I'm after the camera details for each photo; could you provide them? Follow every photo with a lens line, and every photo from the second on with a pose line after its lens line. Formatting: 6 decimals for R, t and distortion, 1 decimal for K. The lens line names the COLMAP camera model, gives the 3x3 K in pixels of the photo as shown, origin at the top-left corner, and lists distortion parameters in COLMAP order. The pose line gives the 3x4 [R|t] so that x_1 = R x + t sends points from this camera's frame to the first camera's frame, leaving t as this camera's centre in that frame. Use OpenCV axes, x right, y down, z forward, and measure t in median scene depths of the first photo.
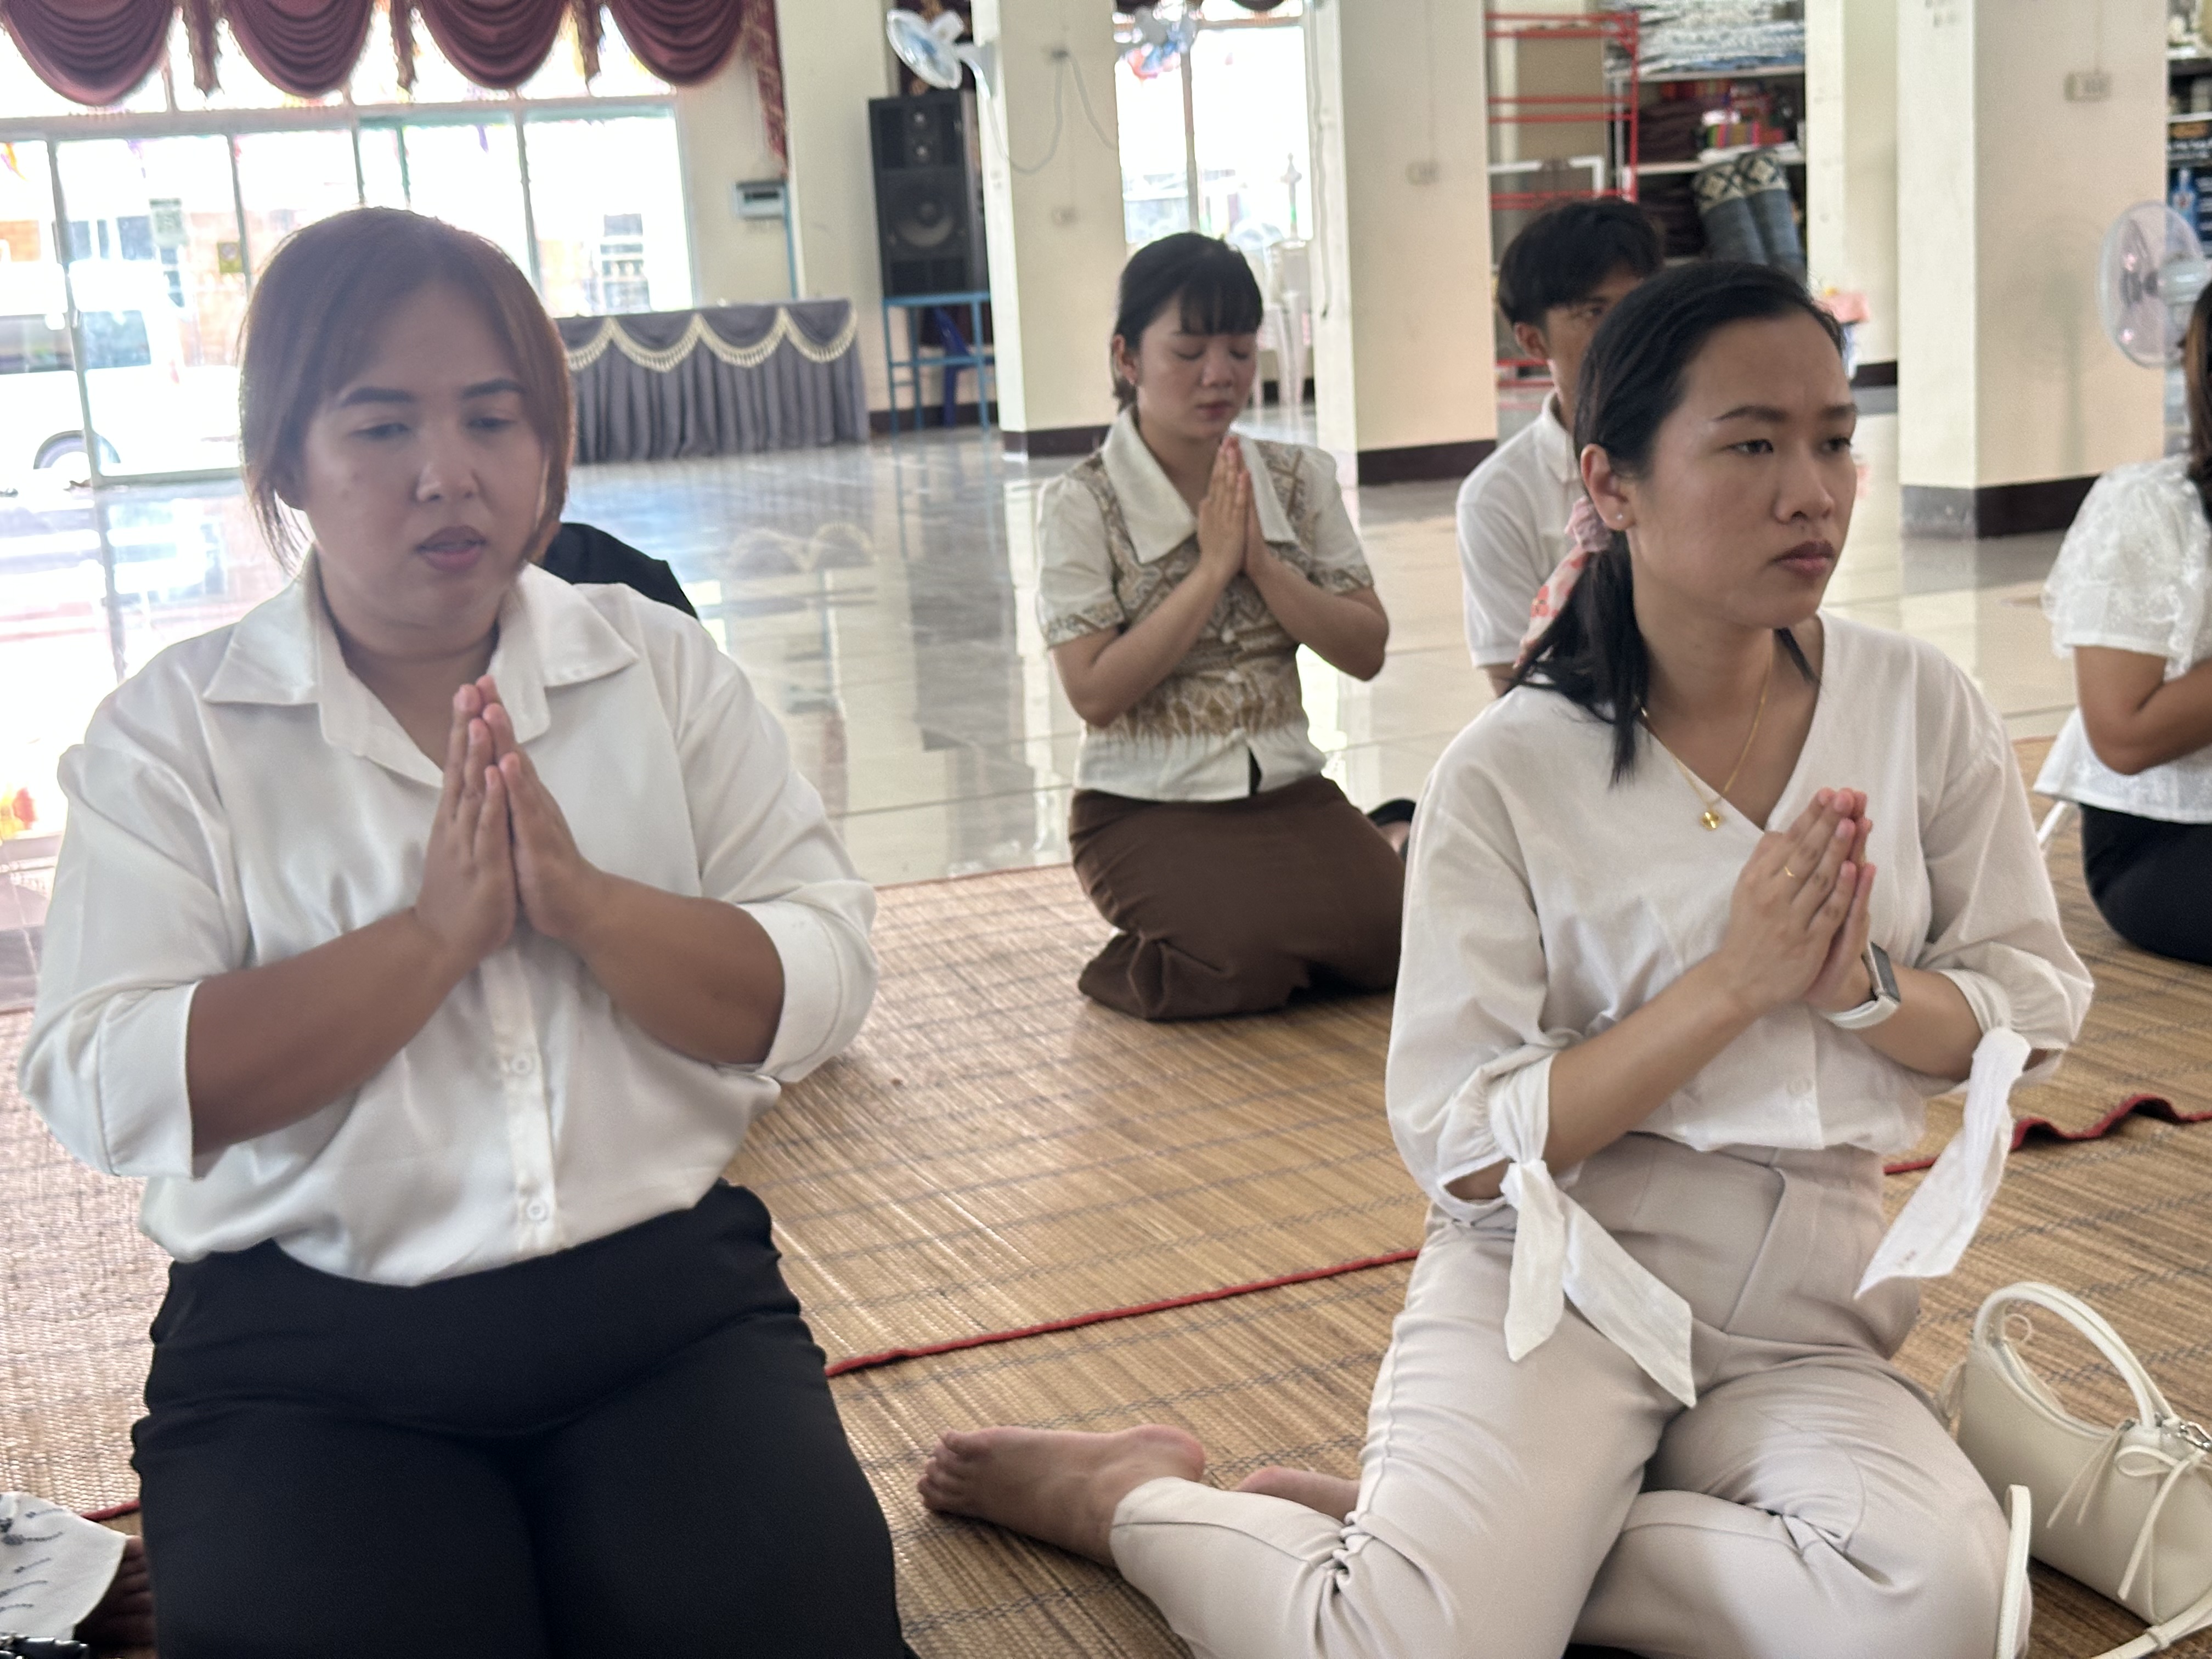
lens RADIAL K [[3092.3, 0, 1107.5], [0, 3092.3, 887.4], [0, 0, 1]] dist [0.107460, 0.000000]
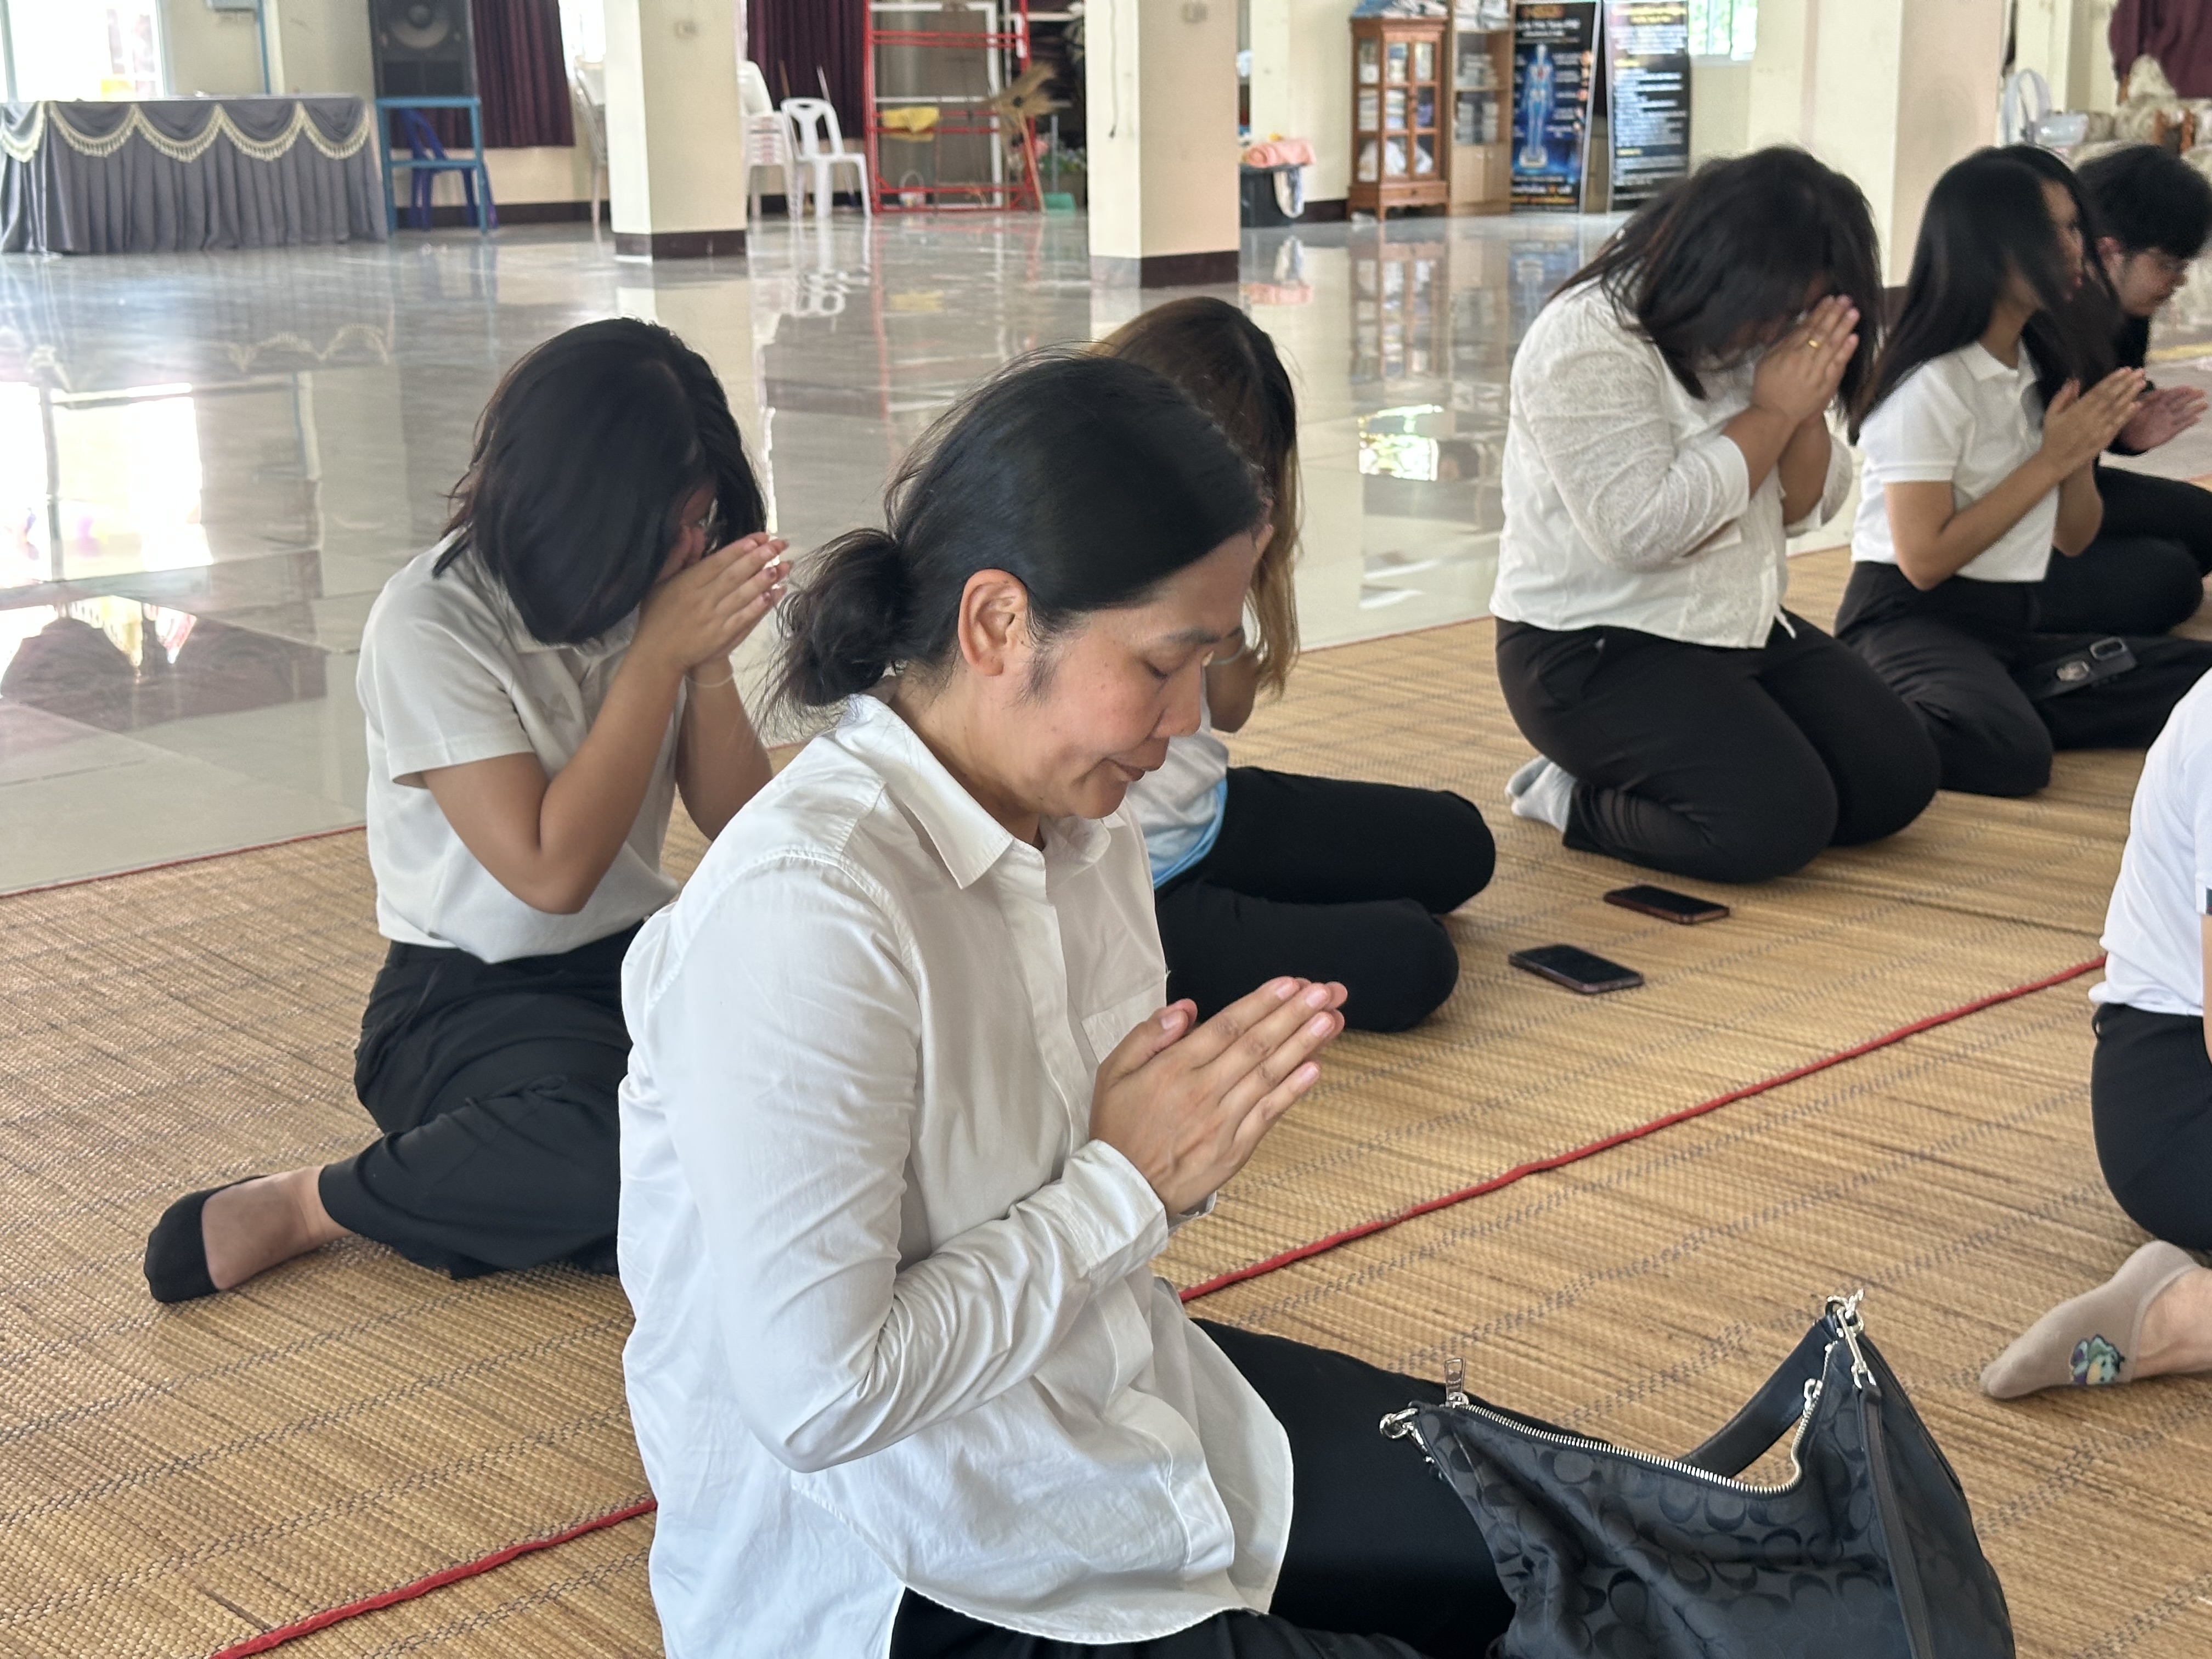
lens RADIAL K [[3092.3, 0, 1116.0], [0, 3092.3, 832.7], [0, 0, 1]] dist [0.107460, 0.000000]
pose [[0.931596, -0.040598, 0.361222, -0.299282], [0.029197, 0.998890, 0.036967, 0.024184], [-0.362322, -0.023892, 0.931747, -0.053563]]
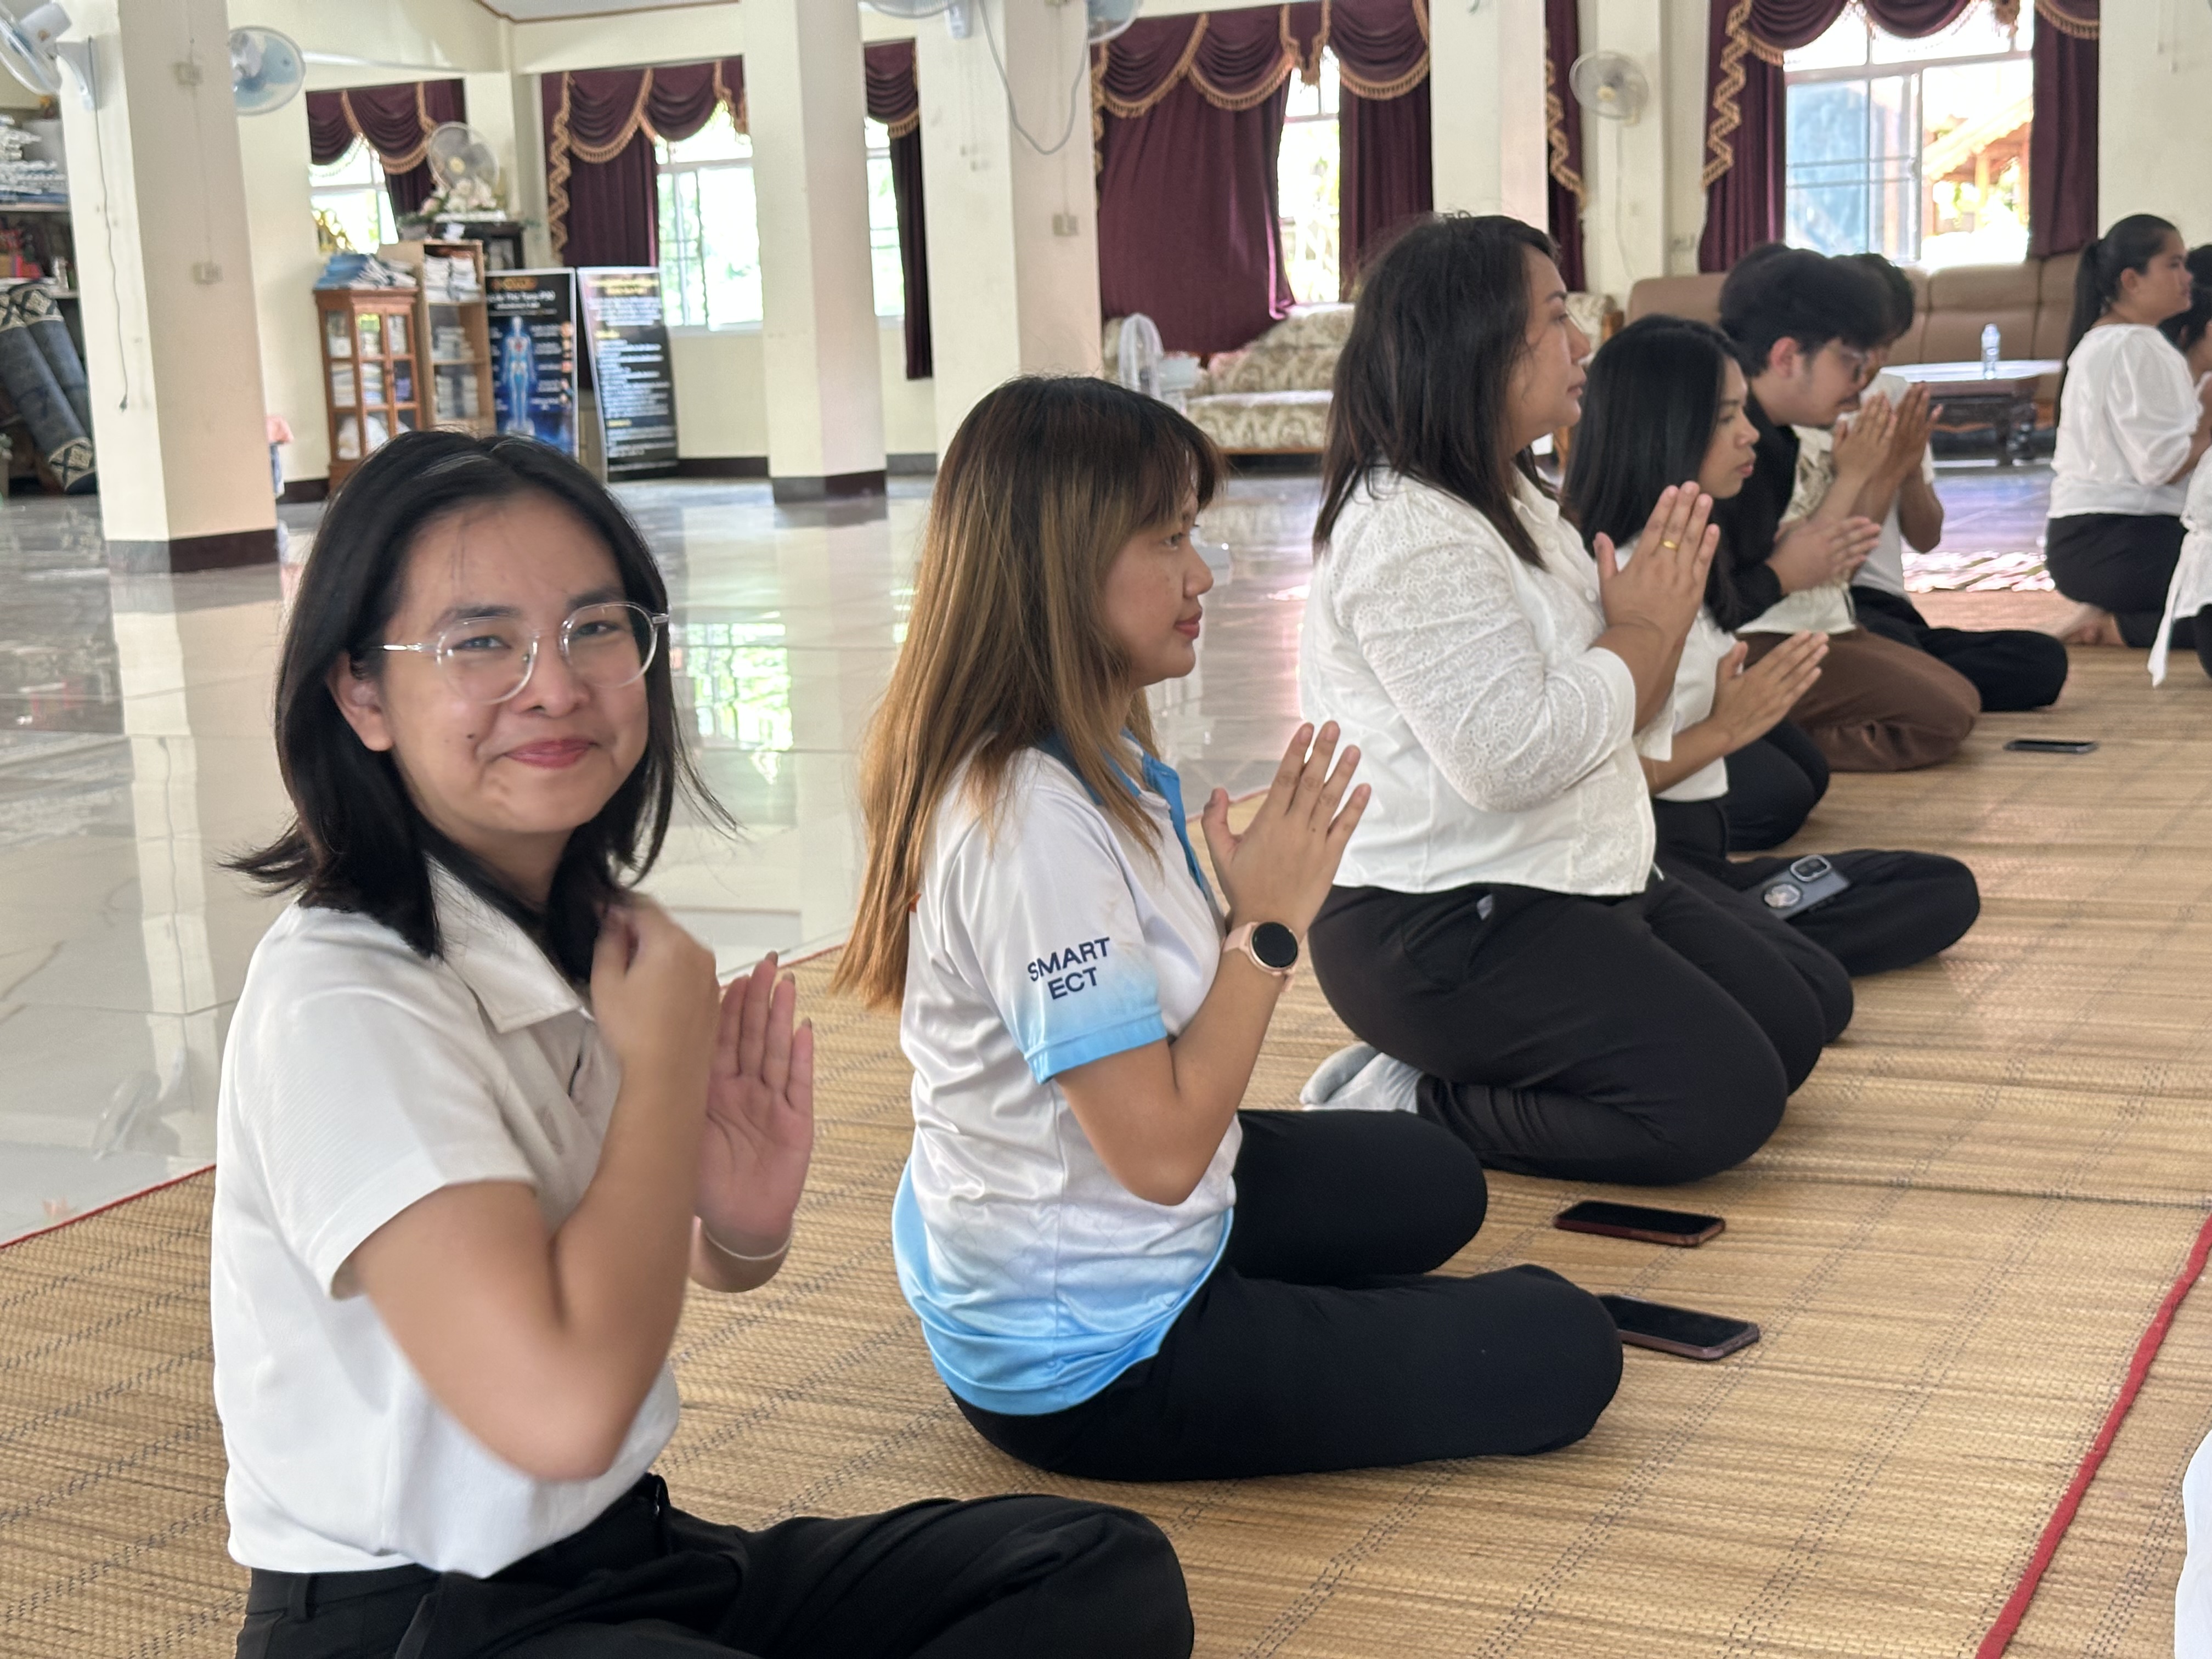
lens RADIAL K [[3092.3, 0, 1089.0], [0, 3092.3, 838.4], [0, 0, 1]] dist [0.107460, 0.000000]
pose [[0.748514, -0.077559, 0.658568, -0.323983], [0.124009, 0.991988, -0.024120, 0.016241], [-0.651420, 0.099723, 0.752135, 0.036728]]
